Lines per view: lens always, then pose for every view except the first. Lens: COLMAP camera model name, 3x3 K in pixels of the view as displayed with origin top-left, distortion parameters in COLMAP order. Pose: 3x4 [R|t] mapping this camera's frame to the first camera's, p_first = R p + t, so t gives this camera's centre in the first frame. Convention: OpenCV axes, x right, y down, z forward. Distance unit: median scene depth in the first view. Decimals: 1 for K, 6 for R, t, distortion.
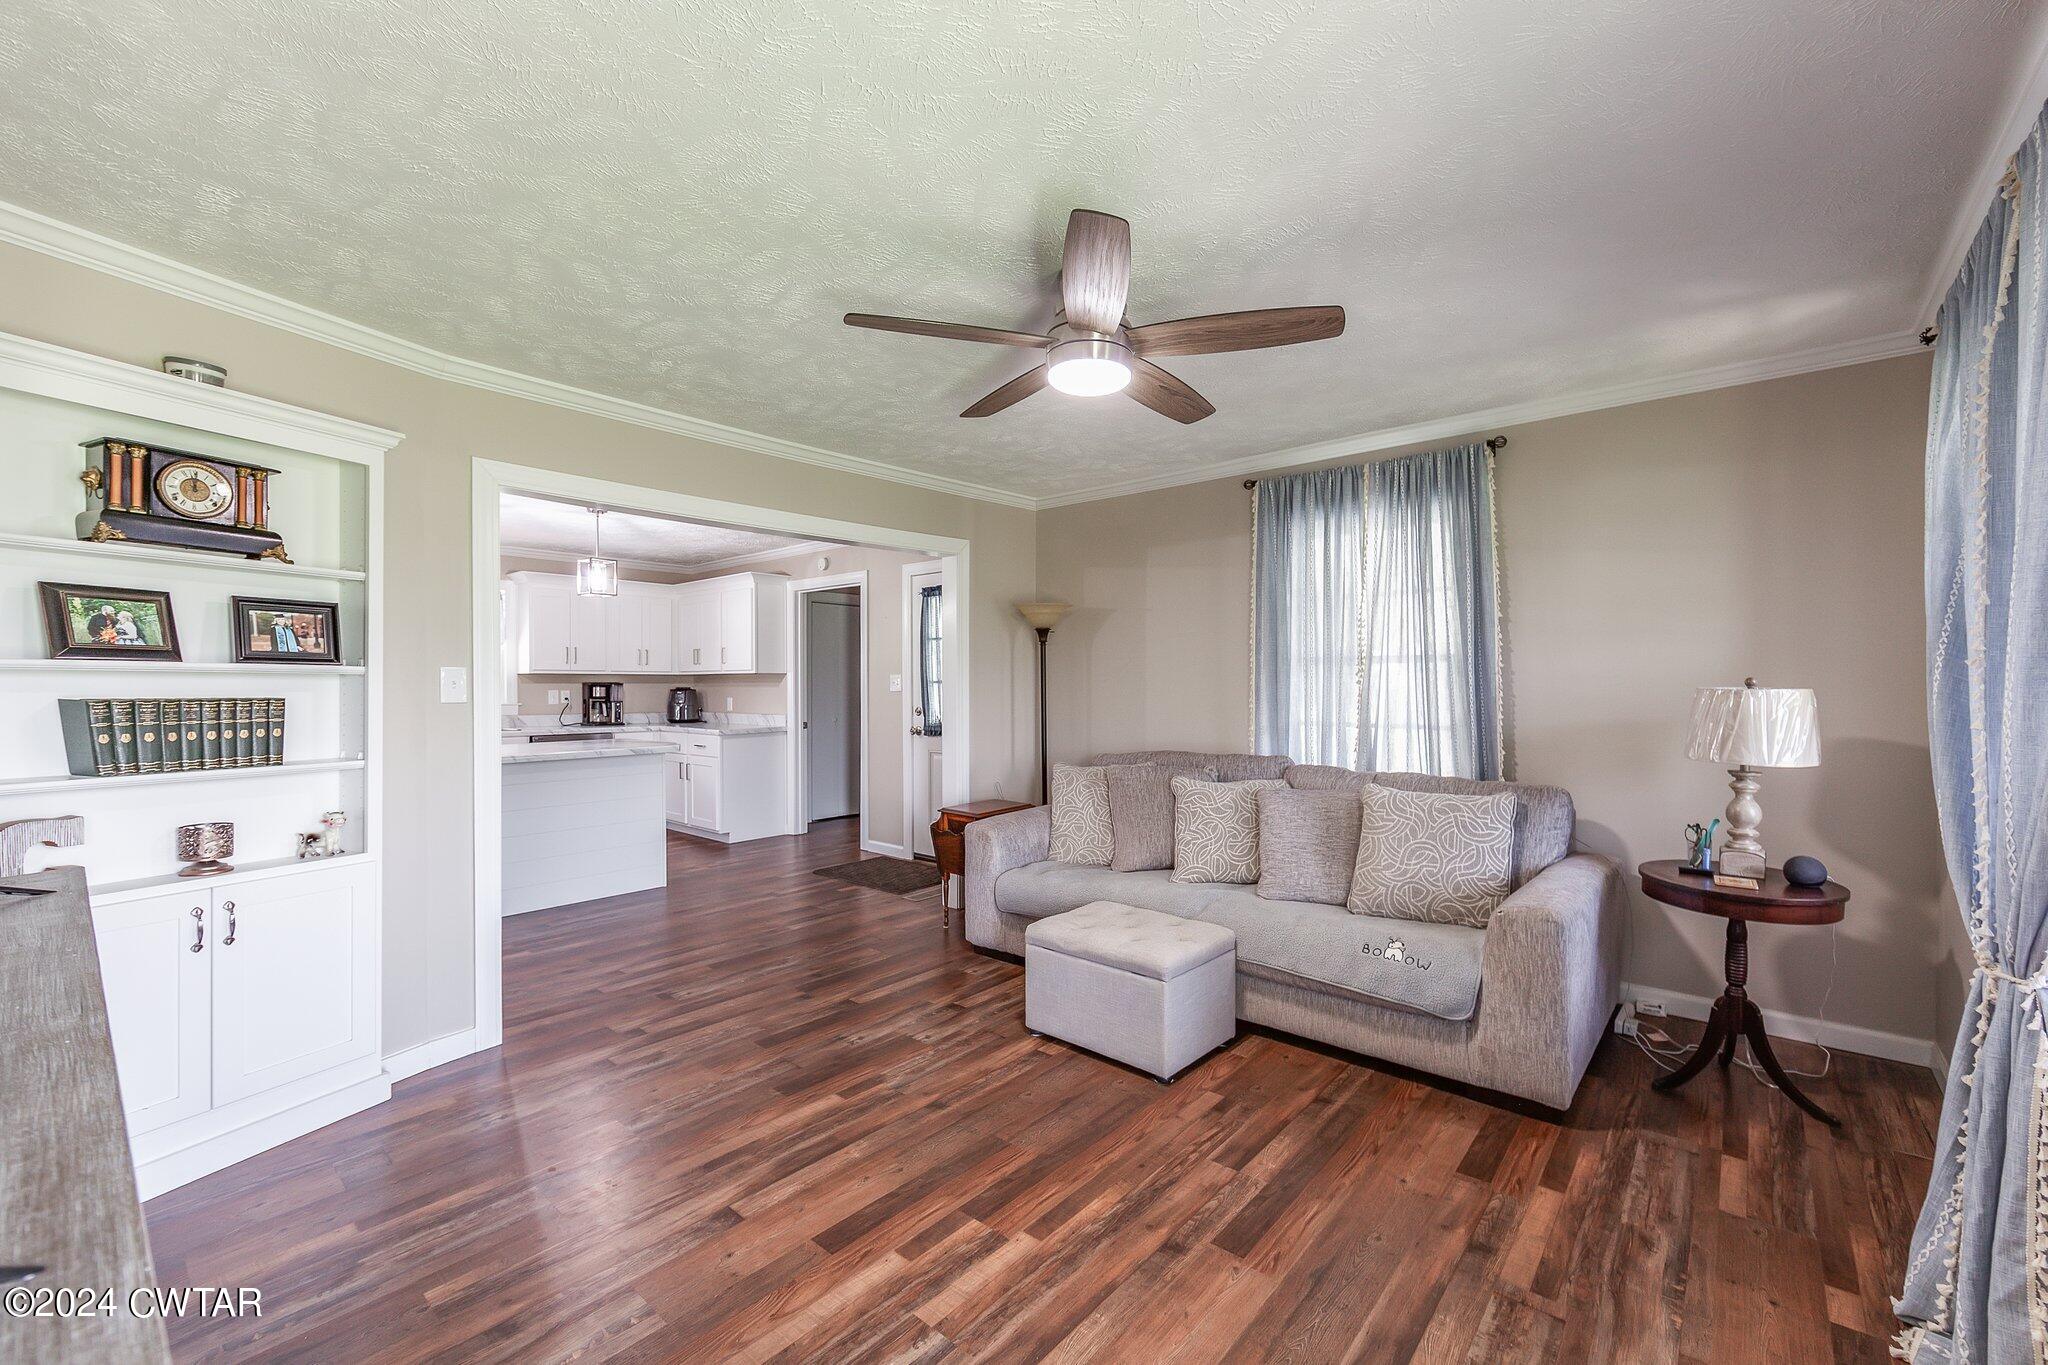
lens RADIAL K [[820.0, 0, 1025.3], [0, 820.0, 687.3], [0, 0, 1]] dist [0.000121, 0.000025]
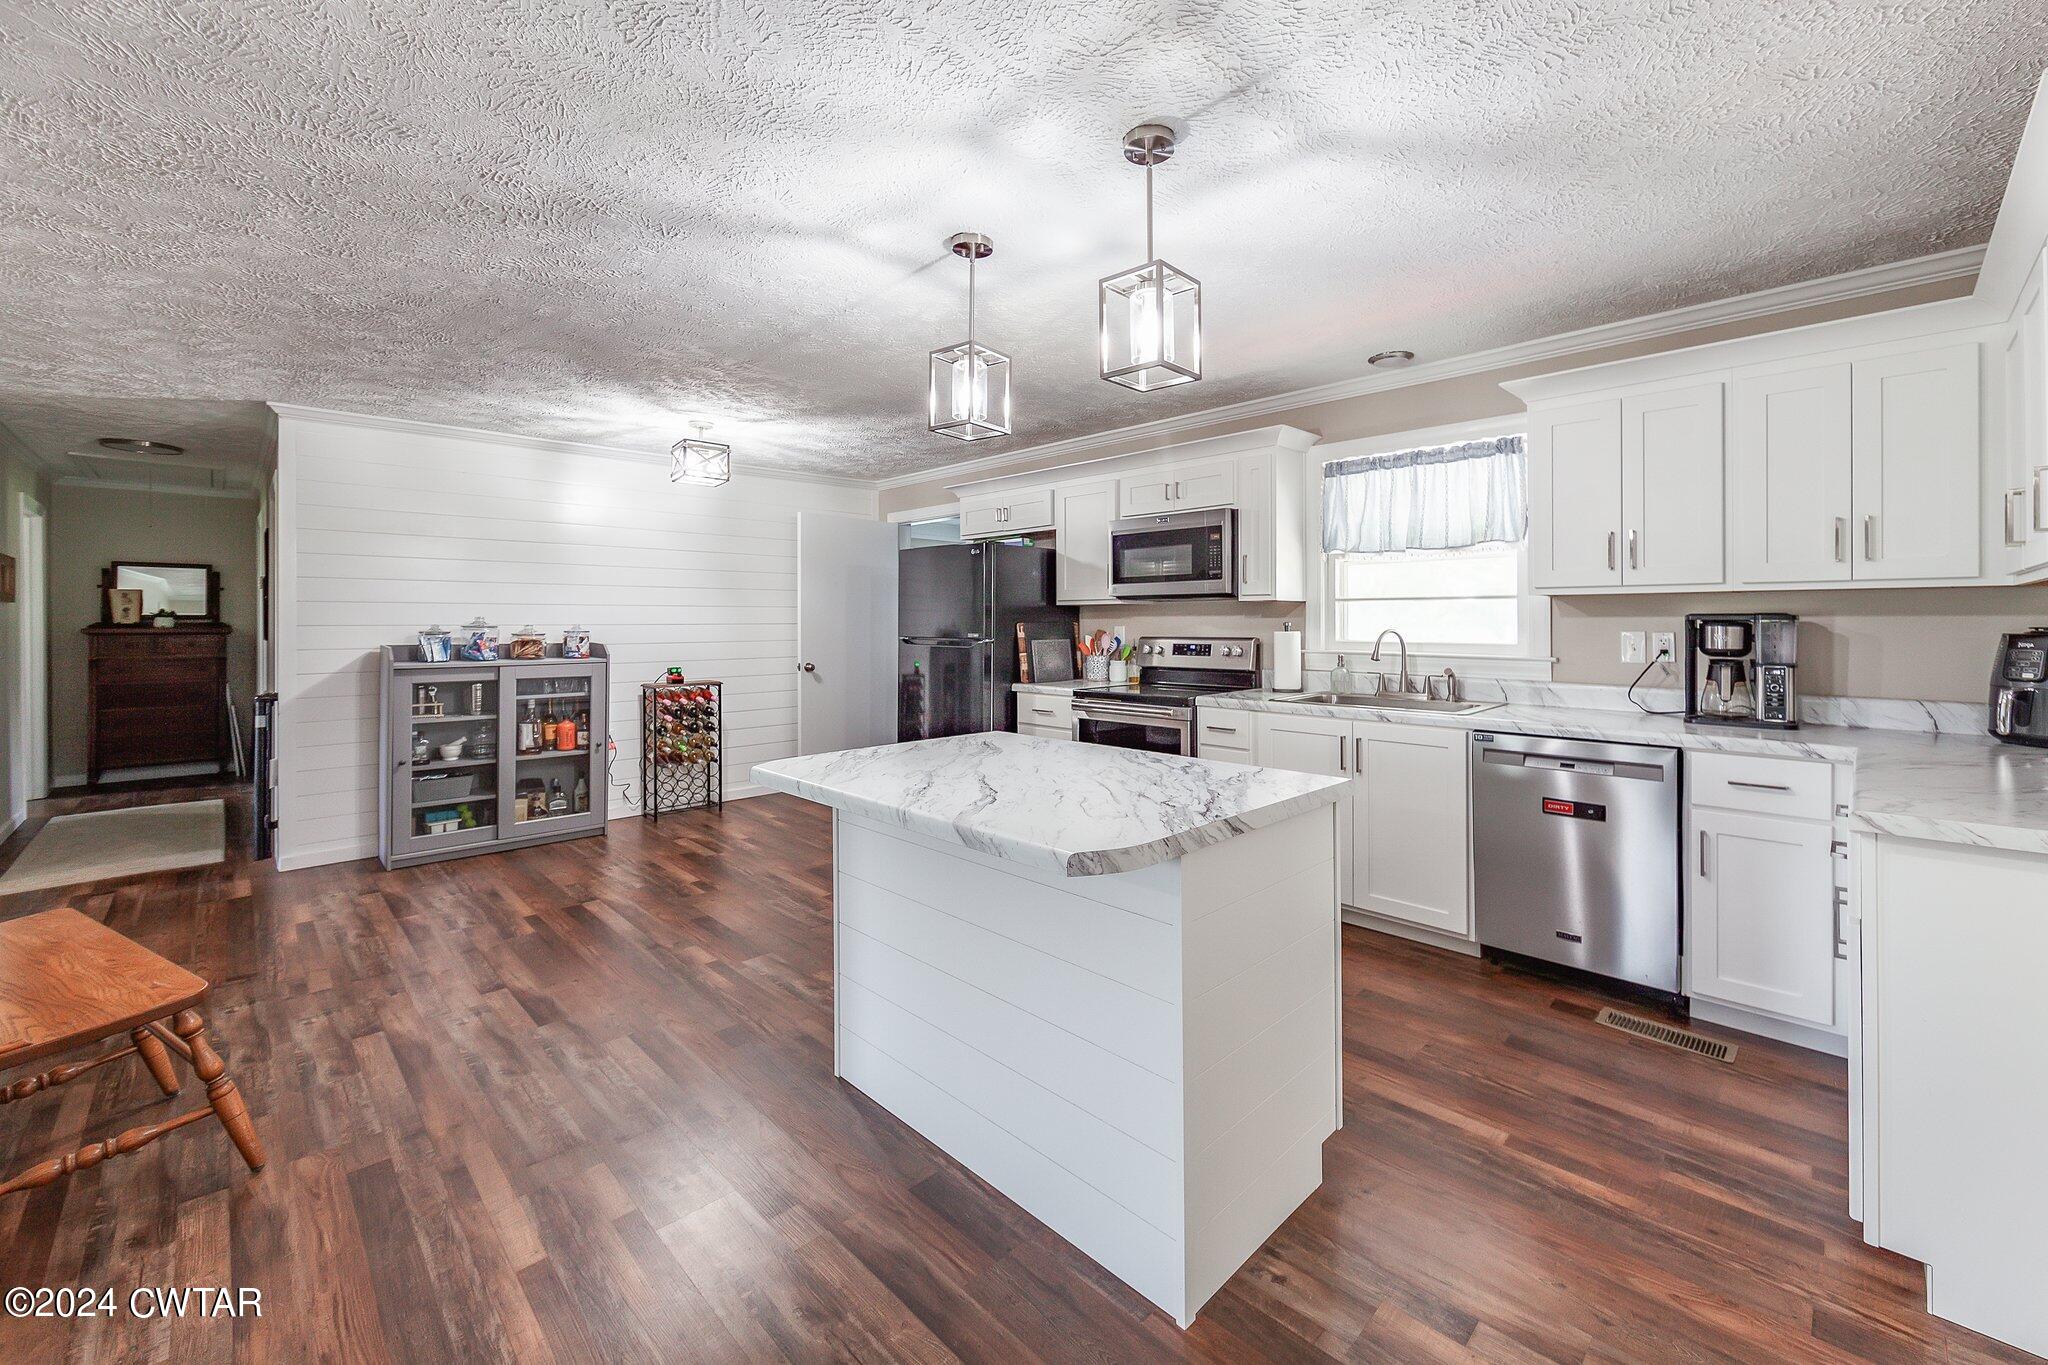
lens RADIAL K [[820.0, 0, 1051.9], [0, 820.0, 617.2], [0, 0, 1]] dist [0.000121, 0.000025]
pose [[-0.069124, -0.004983, -0.997596, -0.101487], [0.008935, 0.999944, -0.005613, -0.005108], [0.997568, -0.009302, -0.069075, 0.703612]]
